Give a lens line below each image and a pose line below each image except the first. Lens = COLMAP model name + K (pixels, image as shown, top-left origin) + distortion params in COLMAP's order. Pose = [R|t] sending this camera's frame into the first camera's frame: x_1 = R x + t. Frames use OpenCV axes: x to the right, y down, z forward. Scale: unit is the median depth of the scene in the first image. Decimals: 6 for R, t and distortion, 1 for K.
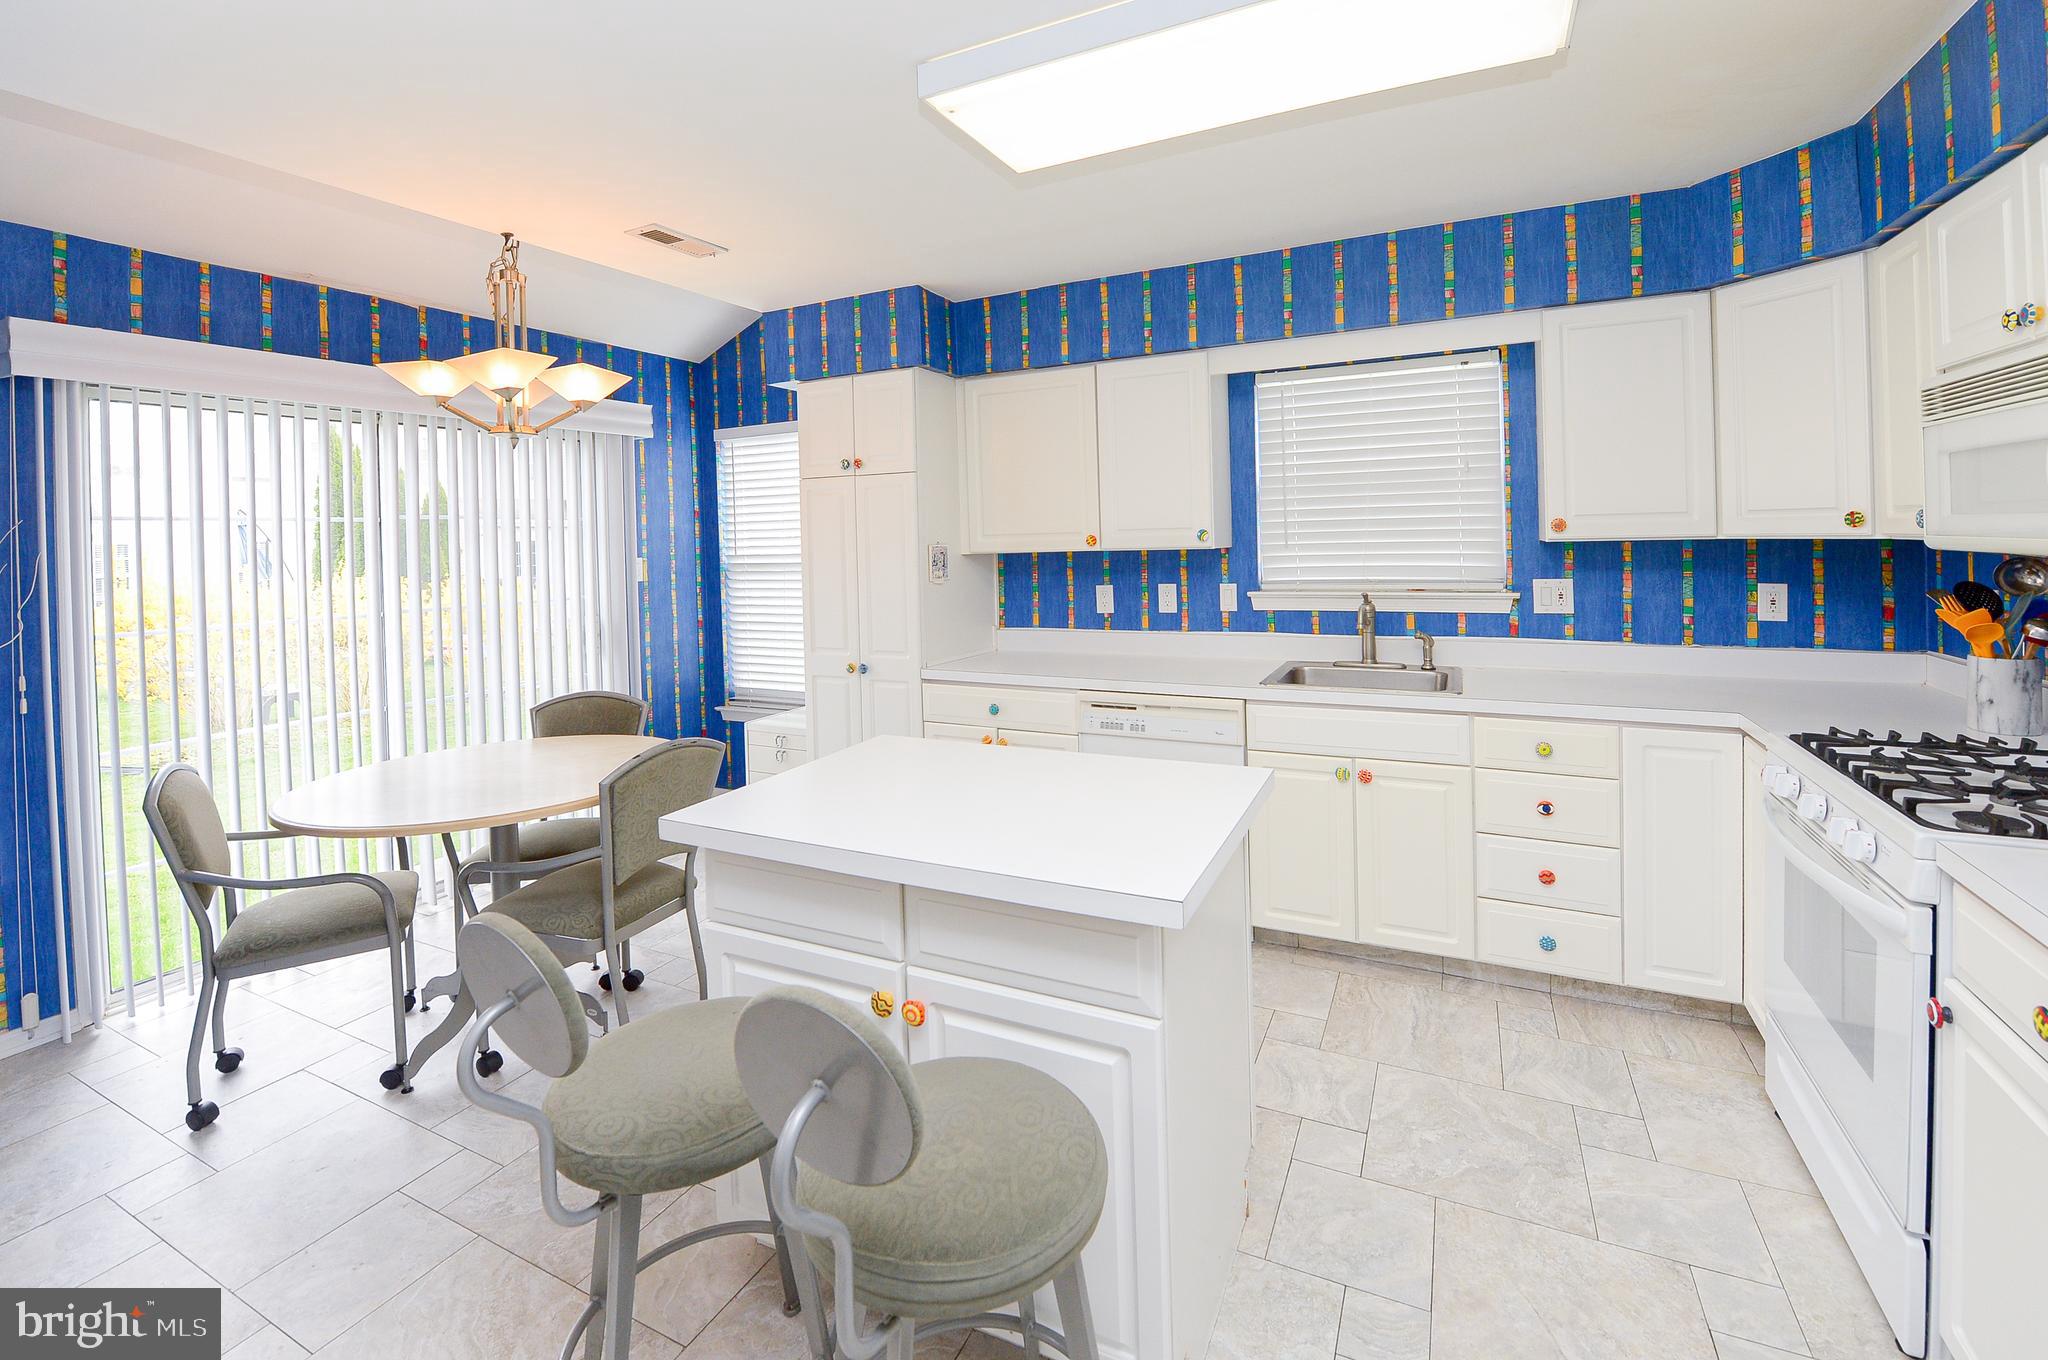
lens RADIAL K [[857.0, 0, 1052.4], [0, 857.0, 548.4], [0, 0, 1]] dist [-0.016014, -0.001701]
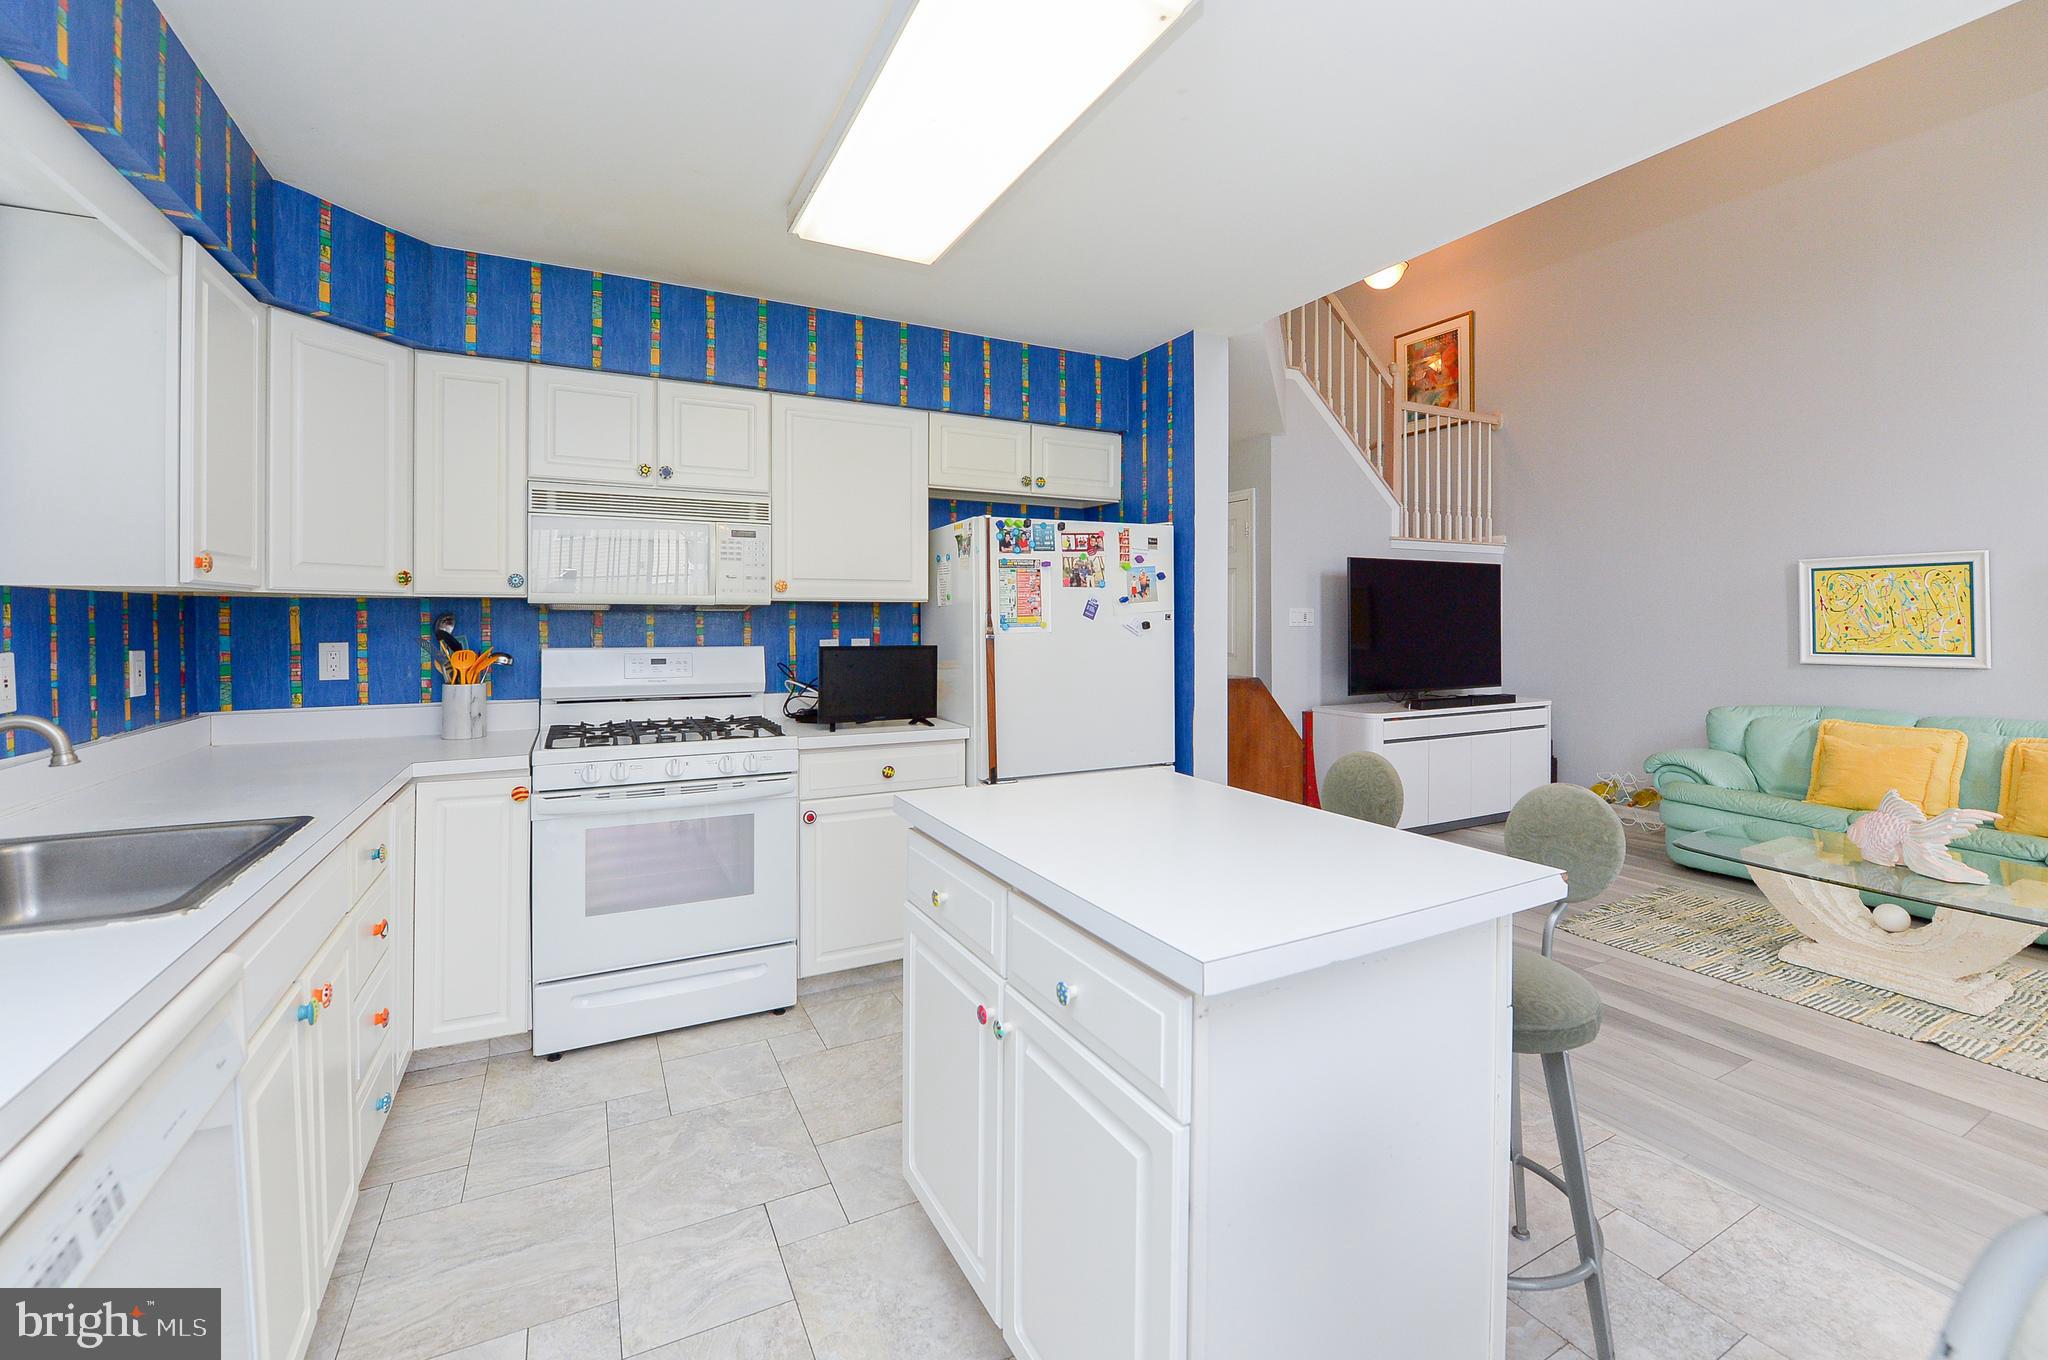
lens RADIAL K [[857.0, 0, 1008.3], [0, 857.0, 618.7], [0, 0, 1]] dist [-0.016014, -0.001701]
pose [[-0.788324, 0.020591, 0.614915, -0.249737], [0.029070, 0.999570, 0.003797, 0.025563], [-0.614573, 0.020869, -0.788584, 0.899858]]
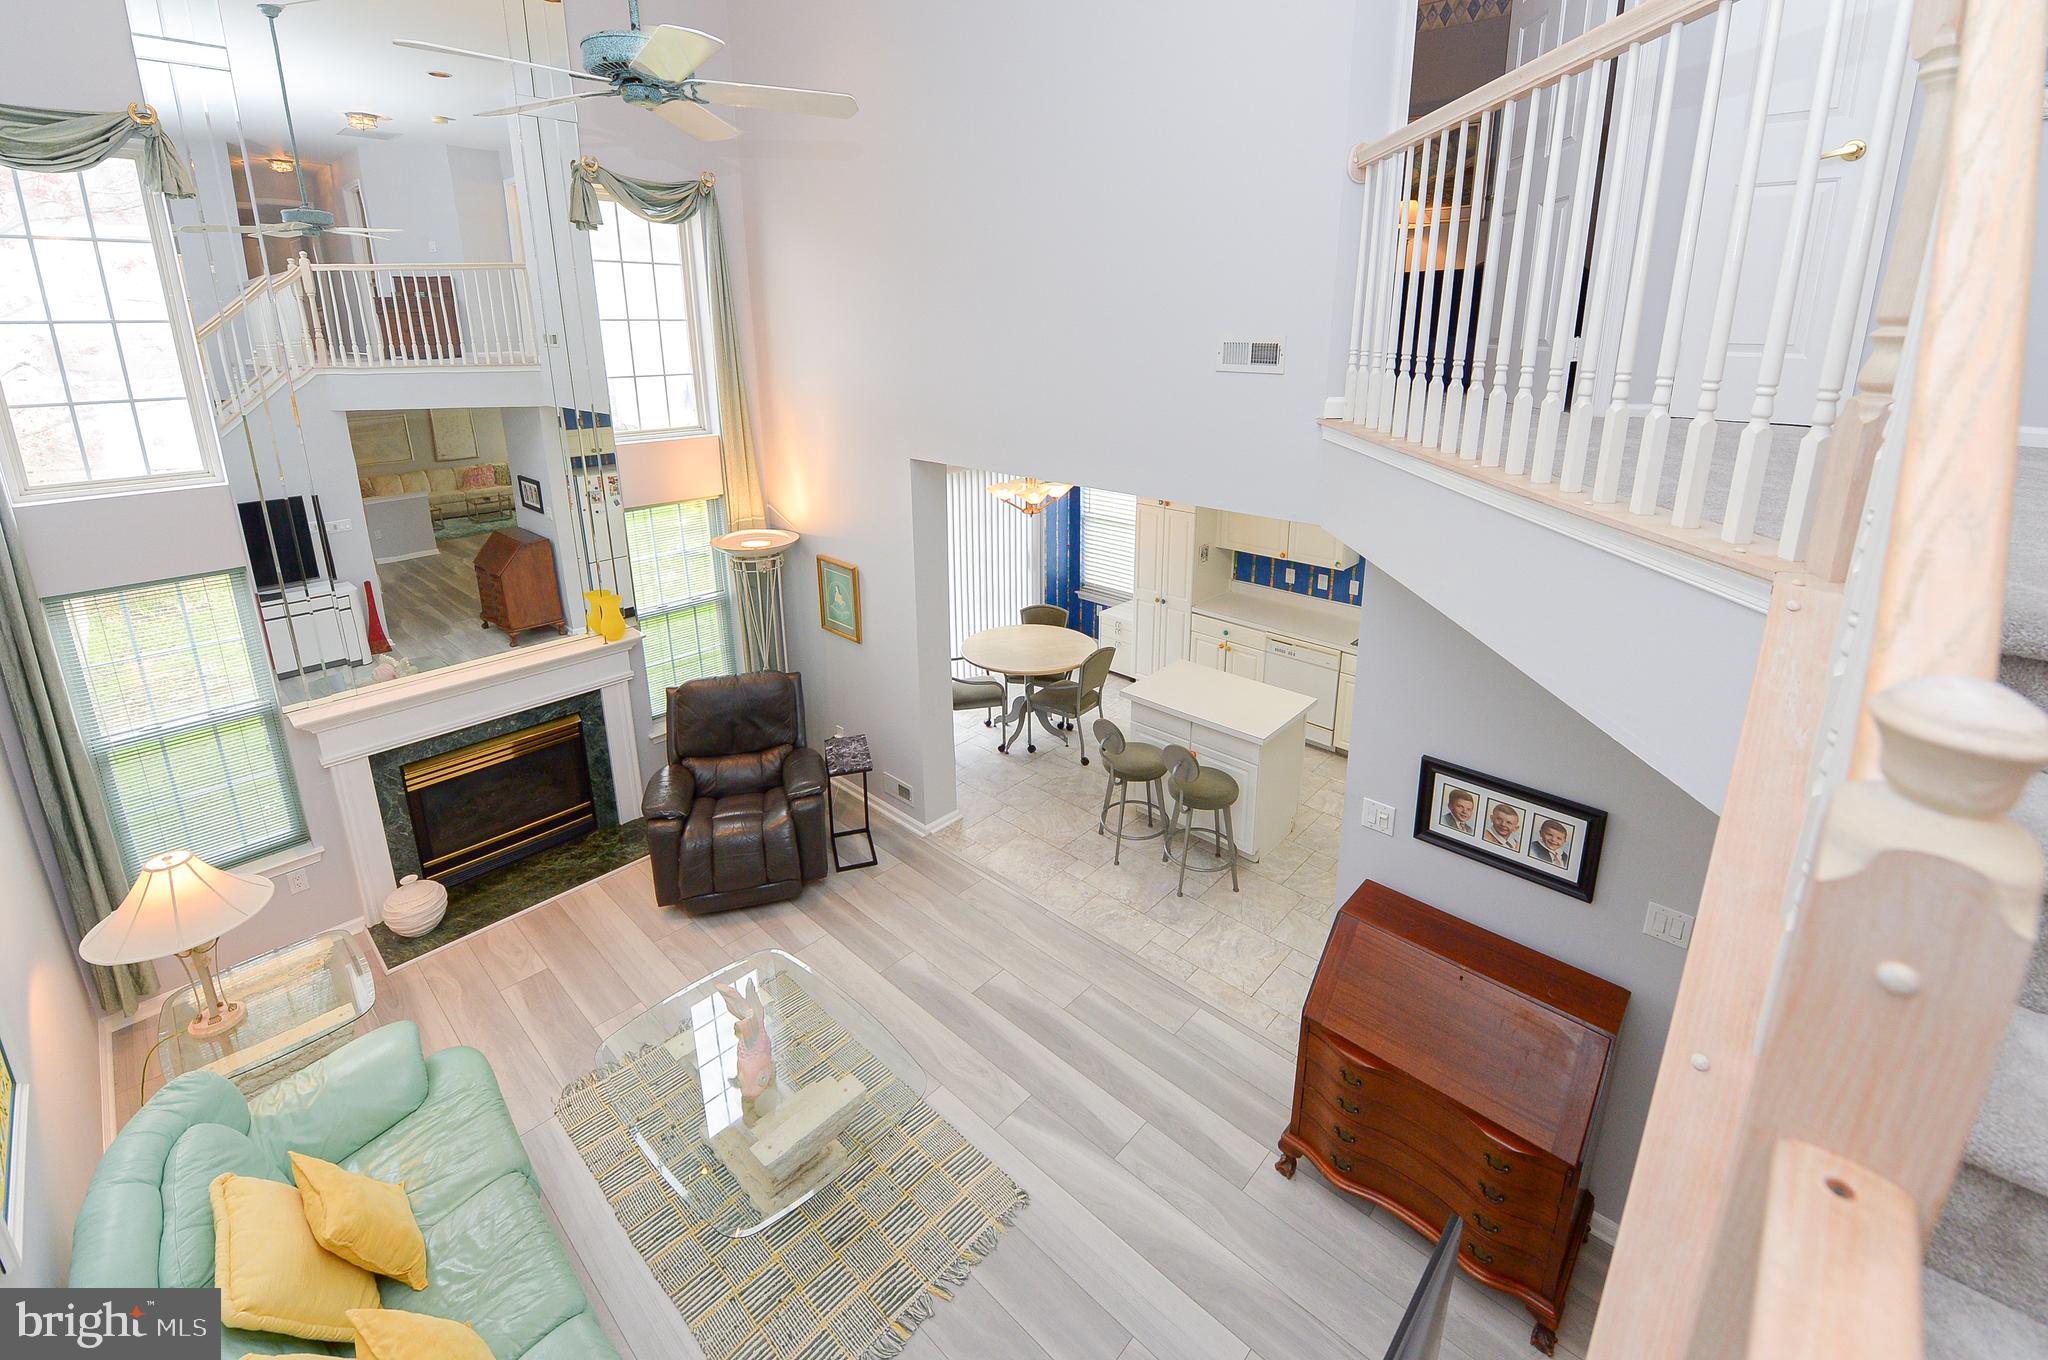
lens RADIAL K [[857.0, 0, 1055.3], [0, 857.0, 551.7], [0, 0, 1]] dist [-0.016014, -0.001701]
pose [[0.957720, 0.099676, -0.269884, 0.074726], [-0.031307, 0.968603, 0.246633, -0.482483], [0.285994, -0.227756, 0.930771, -0.979316]]
